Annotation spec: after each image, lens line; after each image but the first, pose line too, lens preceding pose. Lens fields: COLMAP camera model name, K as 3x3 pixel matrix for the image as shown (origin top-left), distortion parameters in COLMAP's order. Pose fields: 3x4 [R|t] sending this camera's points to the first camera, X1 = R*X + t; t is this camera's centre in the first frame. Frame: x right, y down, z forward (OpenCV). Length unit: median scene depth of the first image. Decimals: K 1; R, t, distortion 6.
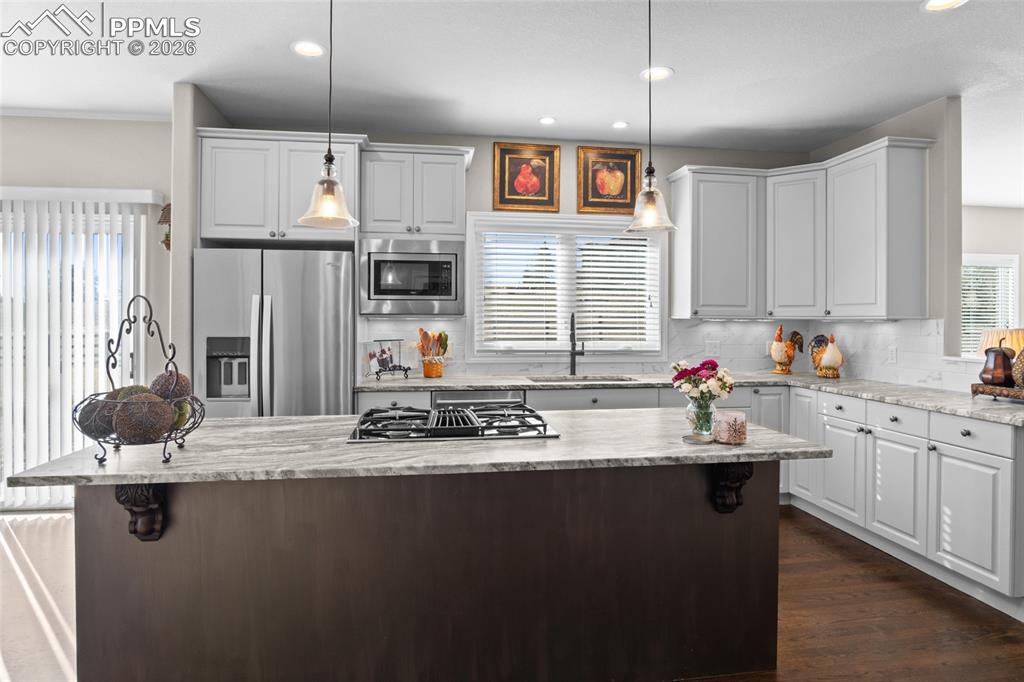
lens RADIAL K [[559.2, 0, 512.0], [0, 559.2, 325.9], [0, 0, 1]] dist [-0.027315, 0.001312]
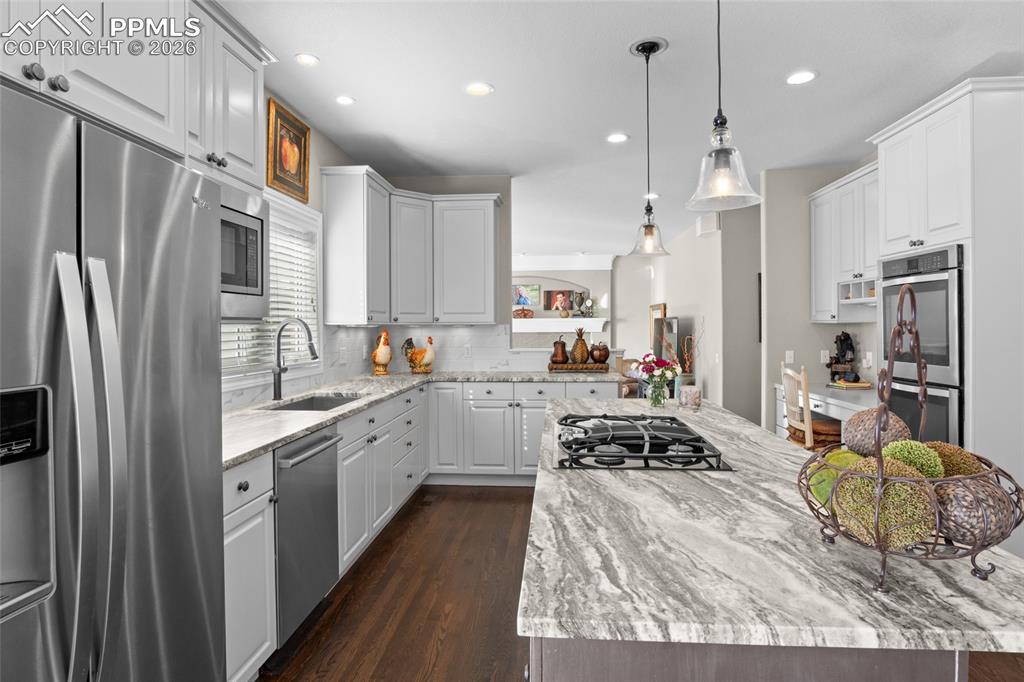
lens RADIAL K [[559.2, 0, 512.0], [0, 559.2, 325.9], [0, 0, 1]] dist [-0.027315, 0.001312]
pose [[0.216557, -0.005658, 0.976254, -0.674063], [0.014614, 0.999890, 0.002554, -0.010915], [-0.976161, 0.013714, 0.216615, 0.639139]]
